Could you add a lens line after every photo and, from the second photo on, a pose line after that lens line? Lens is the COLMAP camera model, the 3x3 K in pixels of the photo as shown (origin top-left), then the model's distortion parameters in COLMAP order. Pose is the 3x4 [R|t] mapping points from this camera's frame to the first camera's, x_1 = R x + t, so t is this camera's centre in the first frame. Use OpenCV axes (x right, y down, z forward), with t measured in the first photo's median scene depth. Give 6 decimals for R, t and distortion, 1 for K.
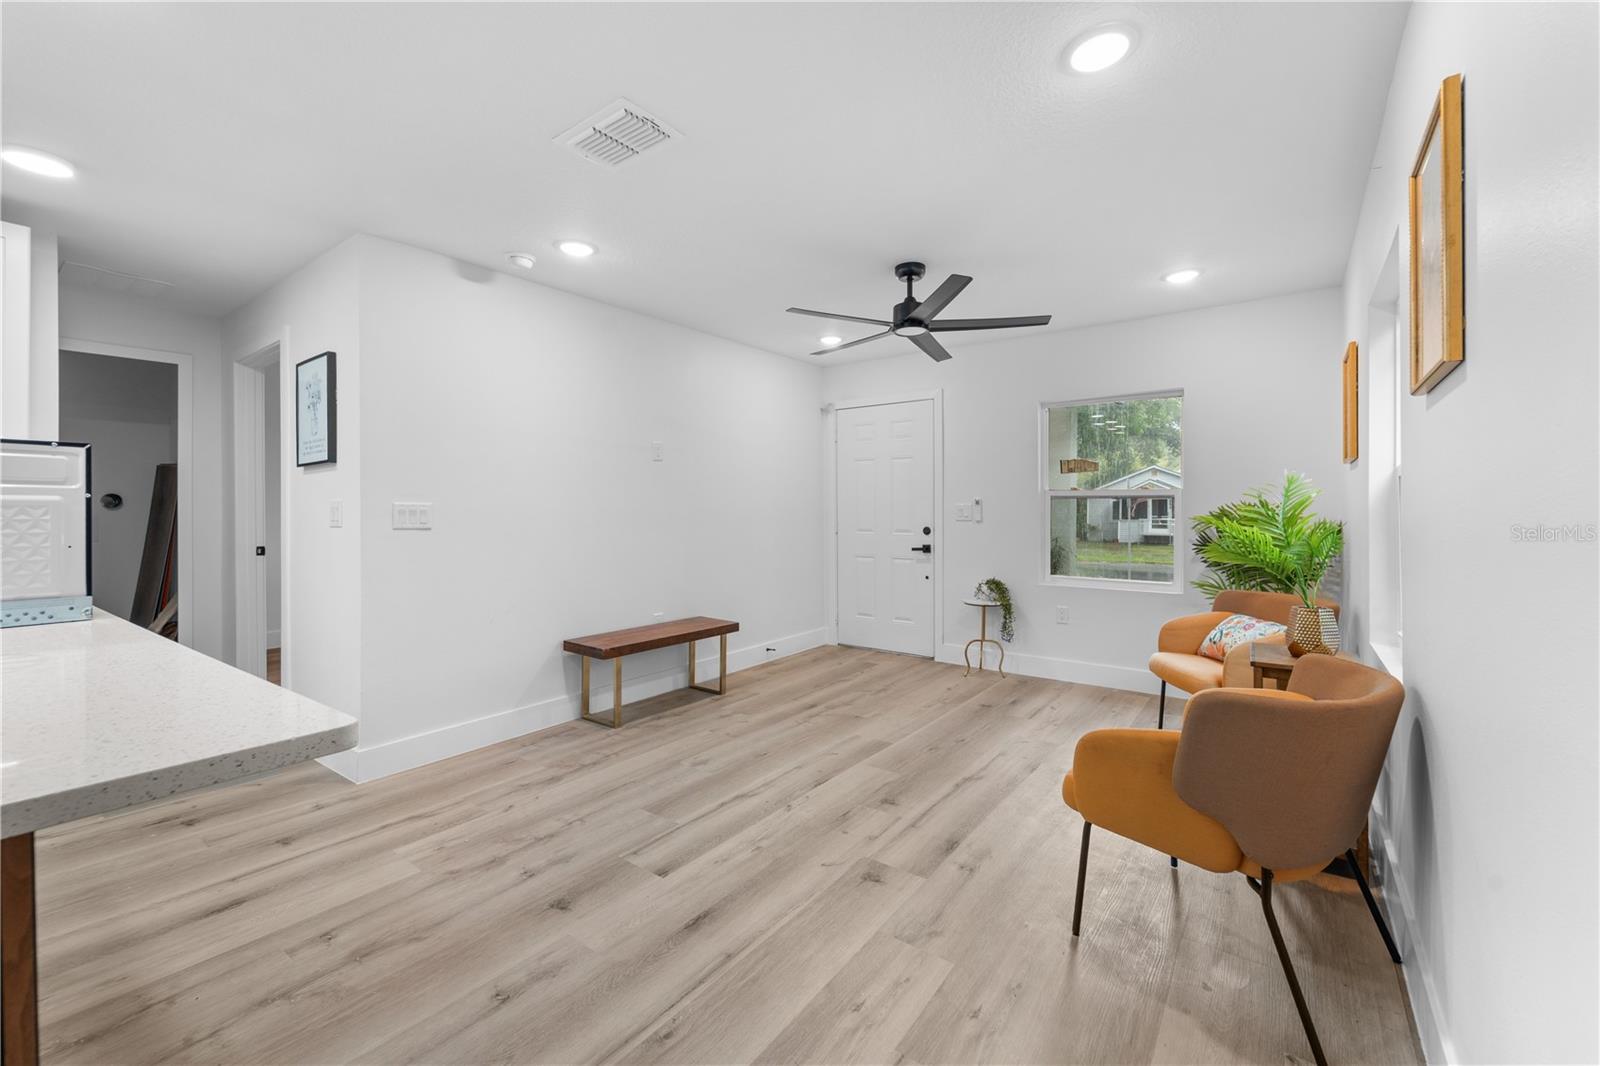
lens RADIAL K [[653.2, 0, 799.2], [0, 653.2, 515.4], [0, 0, 1]] dist [0.001898, -0.001608]
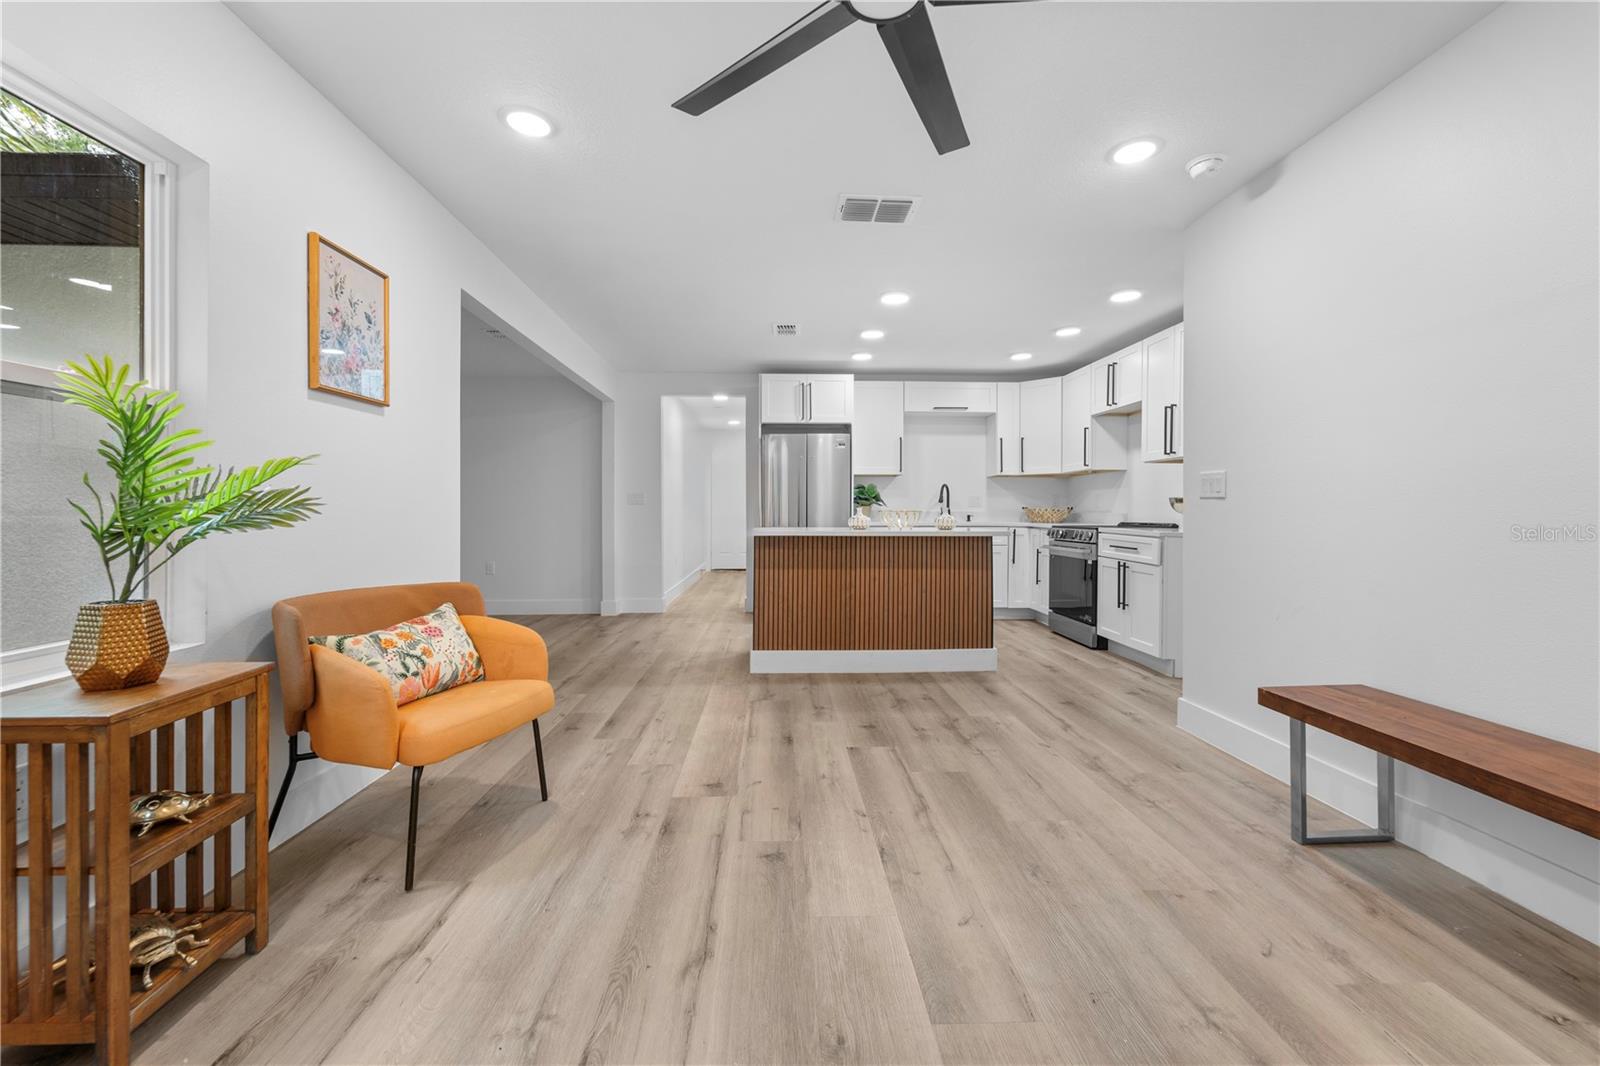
lens RADIAL K [[653.2, 0, 802.3], [0, 653.2, 516.9], [0, 0, 1]] dist [0.001898, -0.001608]
pose [[-0.777680, 0.005065, -0.628639, 0.561821], [-0.001086, 0.999955, 0.009401, 0.045283], [0.628659, 0.007993, -0.777640, 1.555386]]
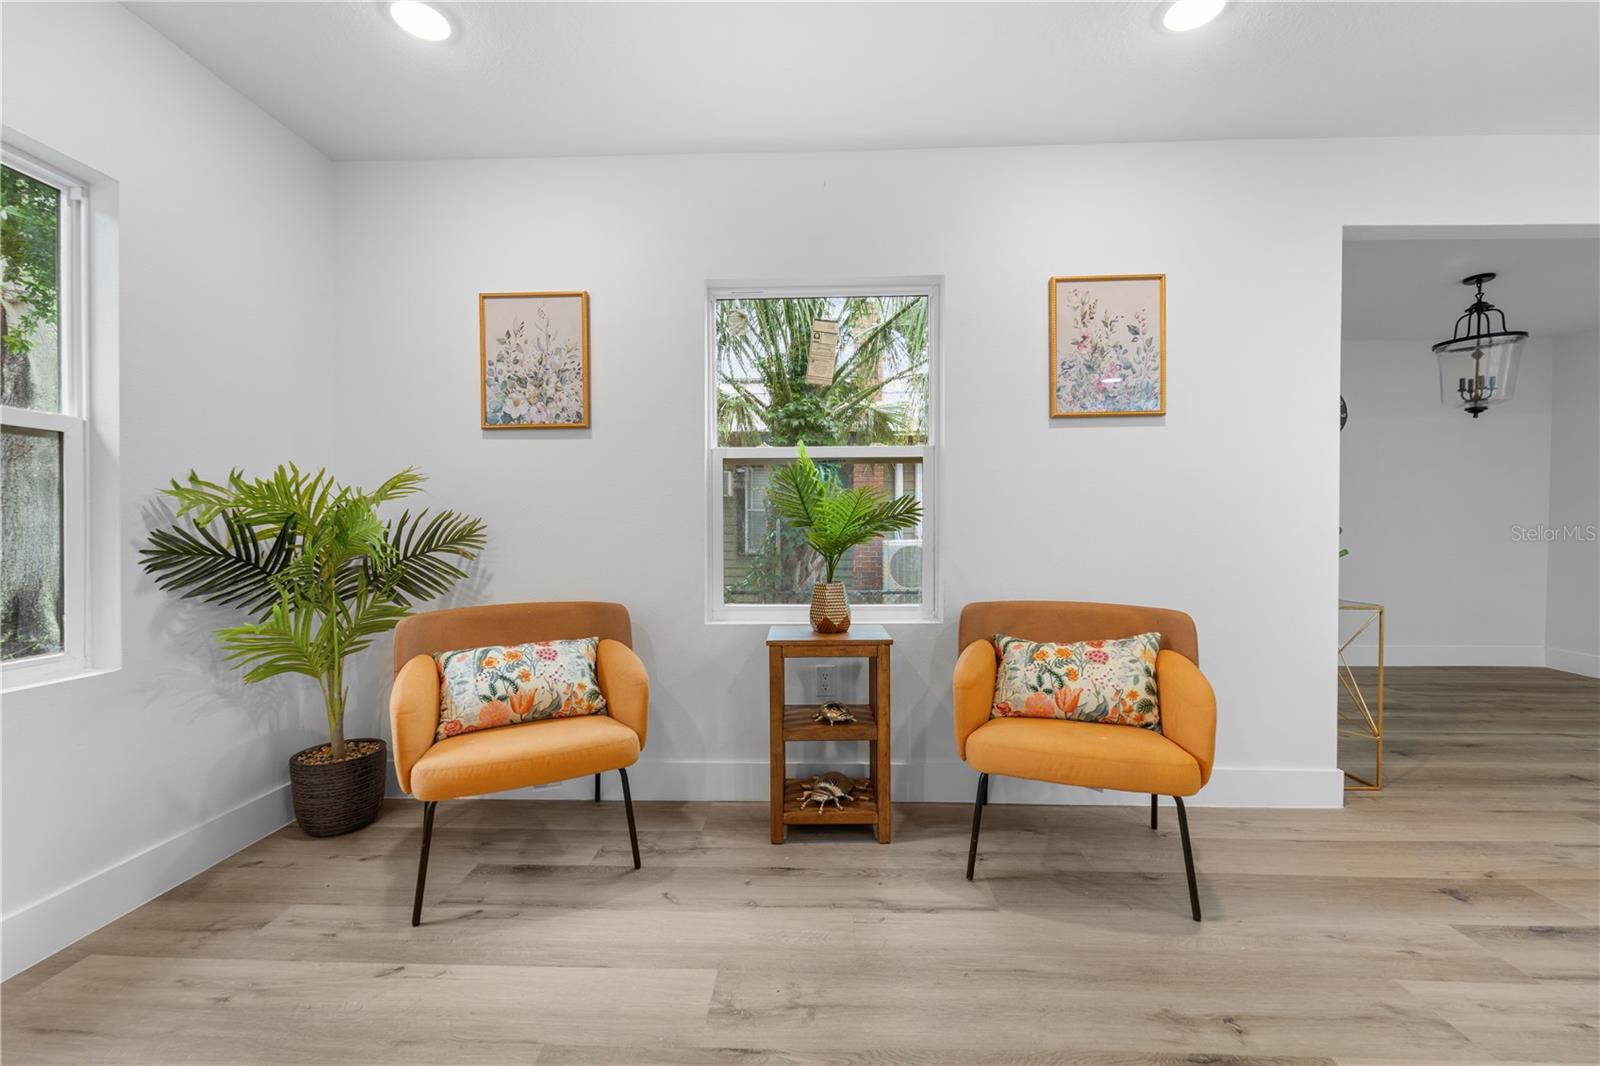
lens RADIAL K [[653.2, 0, 798.4], [0, 653.2, 534.2], [0, 0, 1]] dist [0.001898, -0.001608]
pose [[-0.564612, -0.006767, 0.825329, -0.019487], [0.004020, 0.999932, 0.010949, 0.044533], [-0.825347, 0.009499, -0.564547, 1.348131]]
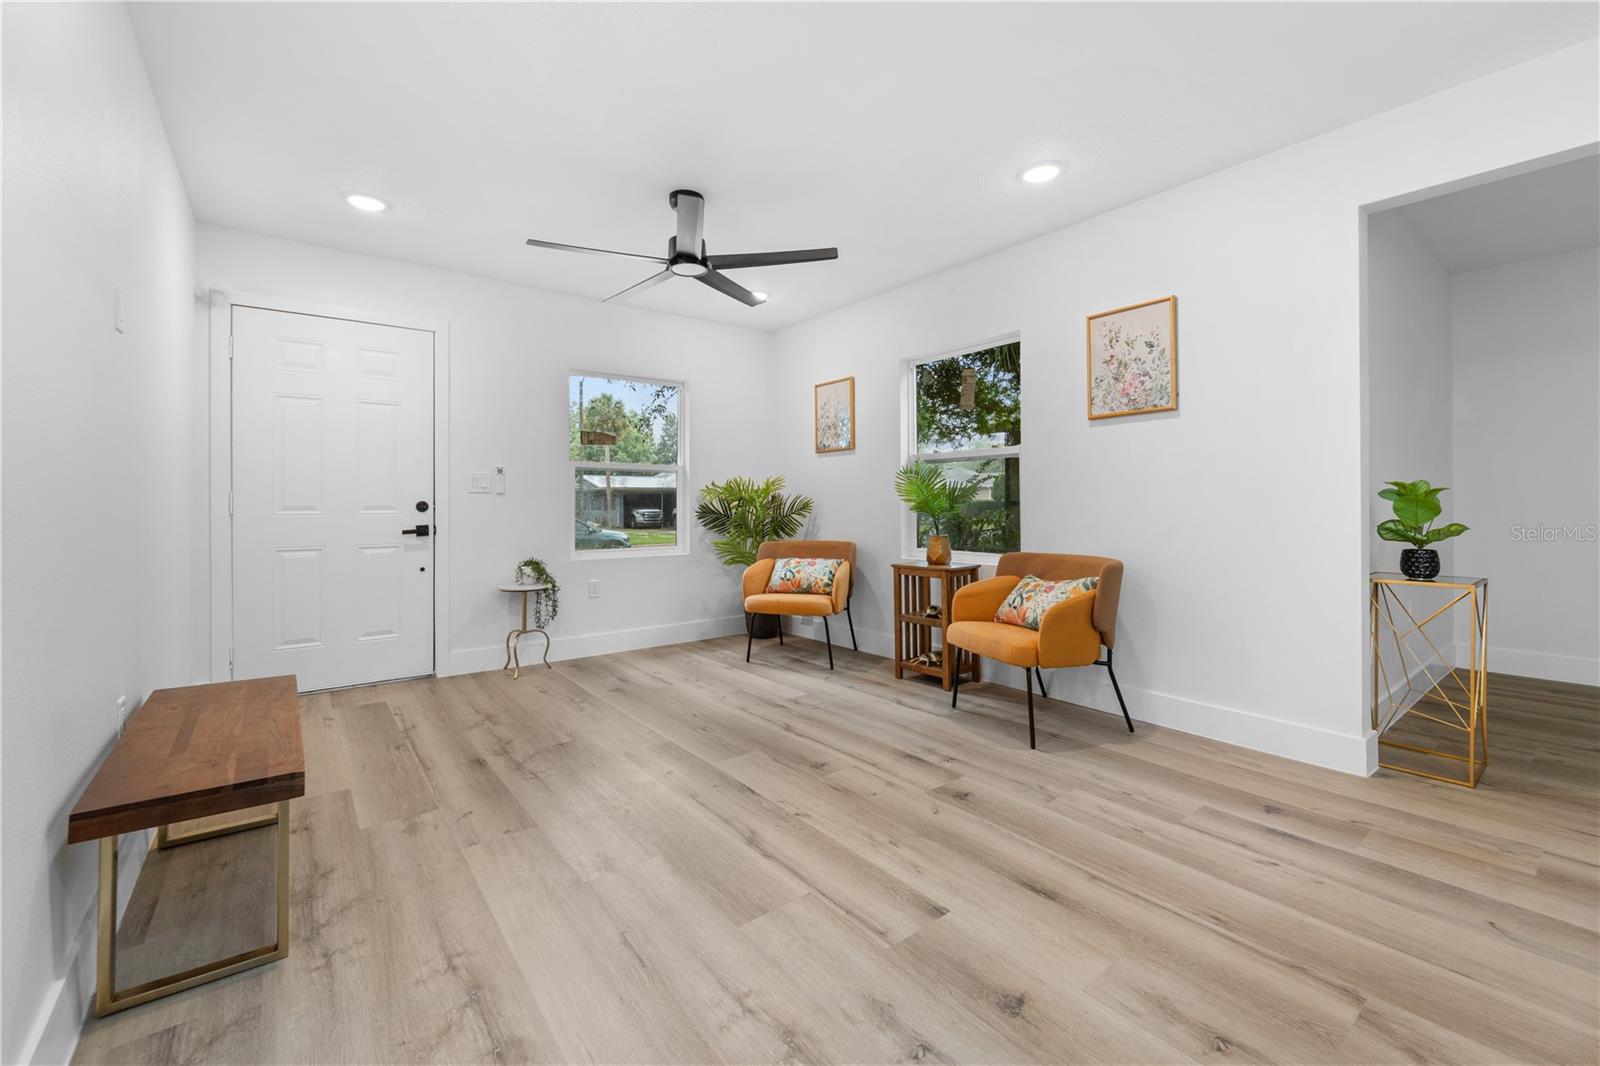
lens RADIAL K [[653.2, 0, 797.6], [0, 653.2, 513.4], [0, 0, 1]] dist [0.001898, -0.001608]
pose [[0.271372, -0.016265, 0.962337, -0.785304], [0.008205, 0.999860, 0.014585, 0.046364], [-0.962440, 0.003938, 0.271467, 0.745573]]
